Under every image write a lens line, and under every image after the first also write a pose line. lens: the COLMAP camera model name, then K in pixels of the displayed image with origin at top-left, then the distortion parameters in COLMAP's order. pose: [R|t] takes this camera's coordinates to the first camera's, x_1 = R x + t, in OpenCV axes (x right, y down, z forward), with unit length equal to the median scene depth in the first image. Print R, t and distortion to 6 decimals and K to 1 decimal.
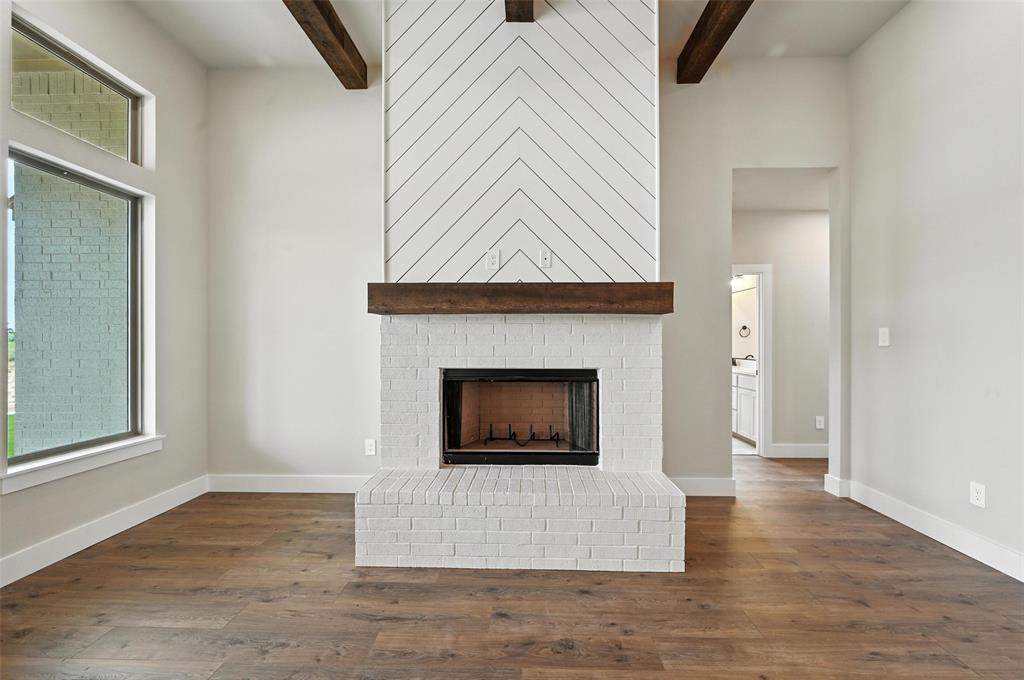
lens RADIAL K [[422.4, 0, 517.4], [0, 422.4, 343.1], [0, 0, 1]] dist [0.000292, -0.000065]
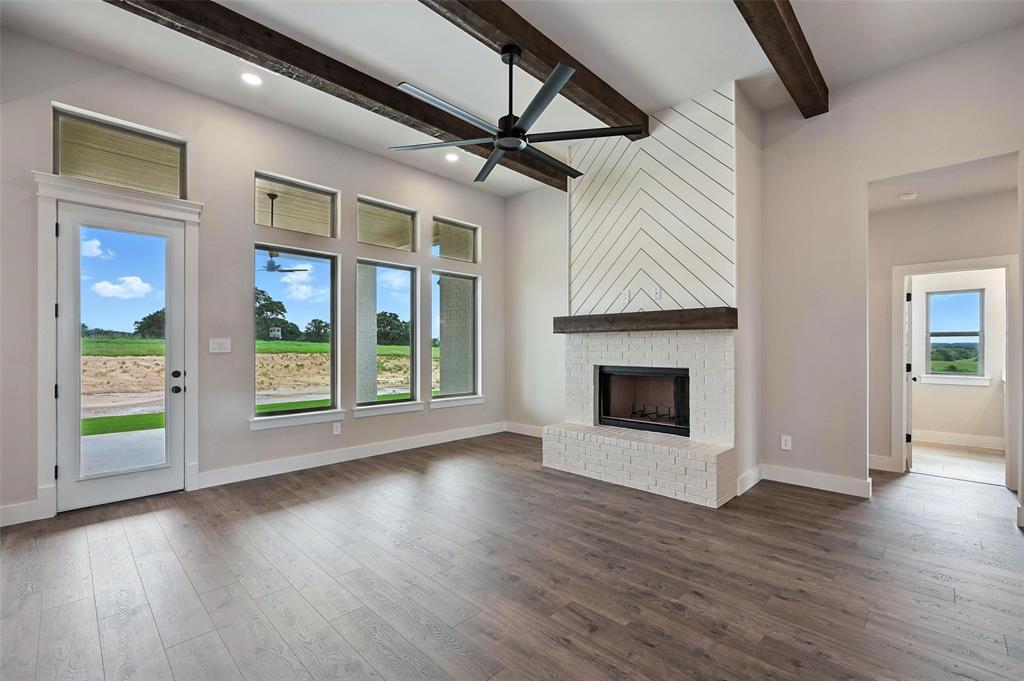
lens RADIAL K [[444.4, 0, 515.6], [0, 444.4, 350.7], [0, 0, 1]] dist [-0.000391, -0.000136]
pose [[0.735485, 0.003845, -0.677530, 0.756259], [0.000365, 0.999982, 0.006070, -0.007849], [0.677541, -0.004712, 0.735470, -0.481505]]
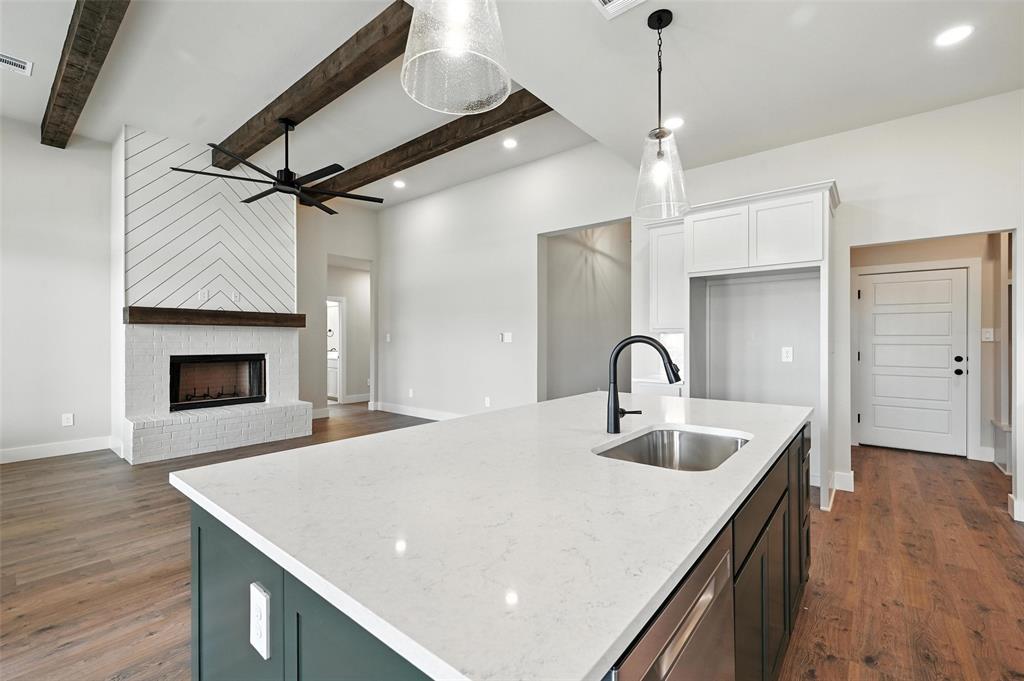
lens RADIAL K [[436.2, 0, 512.0], [0, 436.2, 340.5], [0, 0, 1]] dist [-0.001873, 0.000789]
pose [[0.620899, -0.000325, 0.783890, -0.703917], [0.001753, 0.999998, -0.000974, 0.002616], [-0.783889, 0.001979, 0.620898, -1.200504]]
